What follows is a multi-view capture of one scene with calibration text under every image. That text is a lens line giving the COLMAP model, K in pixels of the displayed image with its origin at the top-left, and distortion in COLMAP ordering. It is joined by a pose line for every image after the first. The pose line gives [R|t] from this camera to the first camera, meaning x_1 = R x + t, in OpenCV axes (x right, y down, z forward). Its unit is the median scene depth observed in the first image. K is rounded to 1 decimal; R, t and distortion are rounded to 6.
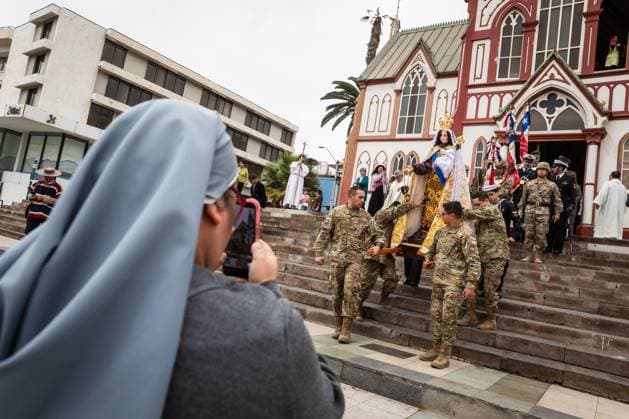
lens RADIAL K [[454.8, 0, 314.5], [0, 454.8, 209.5], [0, 0, 1]] dist [-0.092713, 0.089109]
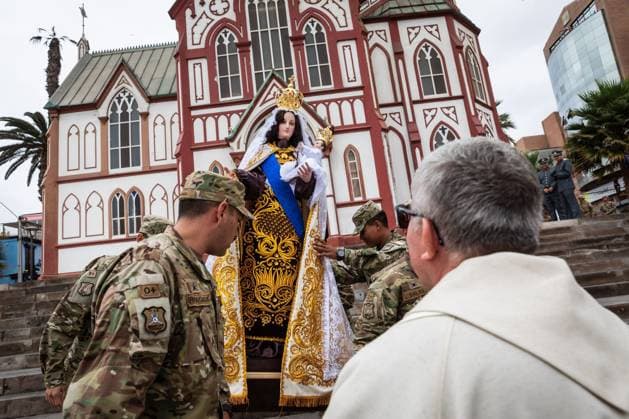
lens RADIAL K [[454.8, 0, 314.5], [0, 454.8, 209.5], [0, 0, 1]] dist [-0.092713, 0.089109]
pose [[0.783657, -0.128936, 0.607665, -0.034191], [0.183606, 0.982593, -0.028293, -0.002239], [-0.593439, 0.133743, 0.793689, 0.139865]]
